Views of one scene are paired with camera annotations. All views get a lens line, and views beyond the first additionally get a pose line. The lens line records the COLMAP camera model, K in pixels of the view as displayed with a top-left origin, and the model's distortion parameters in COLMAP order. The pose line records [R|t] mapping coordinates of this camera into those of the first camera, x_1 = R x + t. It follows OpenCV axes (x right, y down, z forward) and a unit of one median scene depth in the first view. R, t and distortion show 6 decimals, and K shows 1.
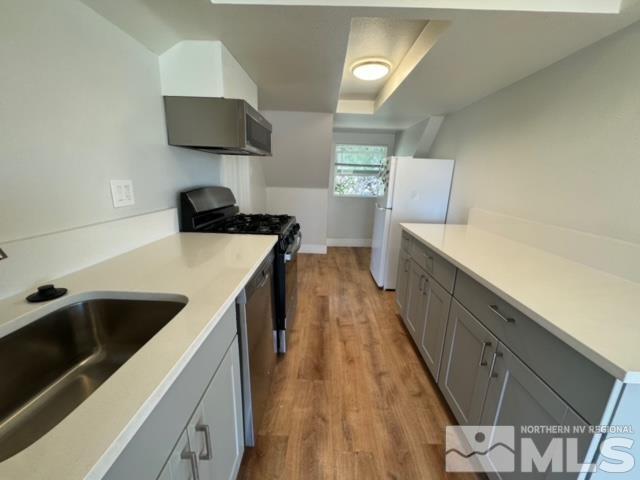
lens RADIAL K [[257.3, 0, 319.4], [0, 257.3, 239.1], [0, 0, 1]] dist [-0.009474, 0.004008]
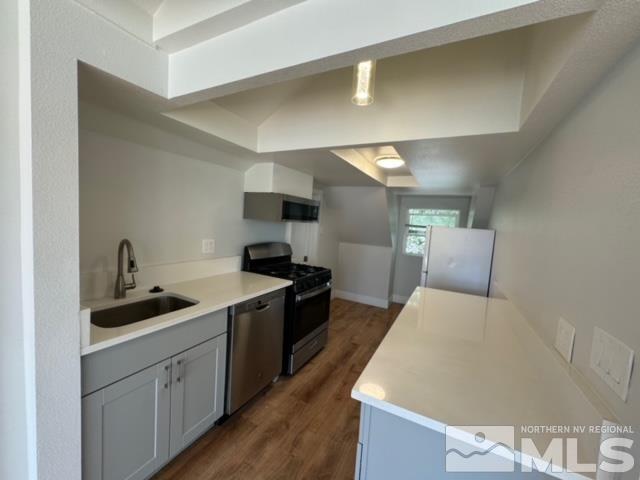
lens RADIAL K [[257.3, 0, 319.4], [0, 257.3, 239.1], [0, 0, 1]] dist [-0.009474, 0.004008]
pose [[0.891247, 0.060469, -0.449470, 0.581858], [-0.145244, 0.976928, -0.156572, -0.039613], [0.429632, 0.204827, 0.879467, -0.228226]]
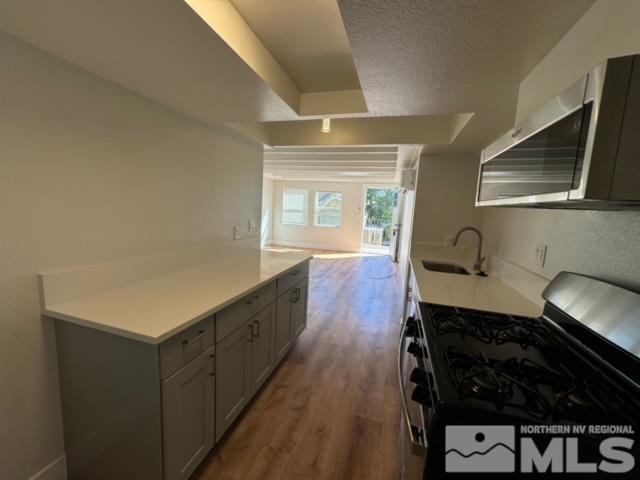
lens RADIAL K [[257.3, 0, 319.4], [0, 257.3, 239.1], [0, 0, 1]] dist [-0.009474, 0.004008]
pose [[-0.960120, -0.097356, 0.262091, -0.045098], [0.008092, 0.927346, 0.374116, -0.509222], [-0.279472, 0.361317, -0.889576, 1.720312]]
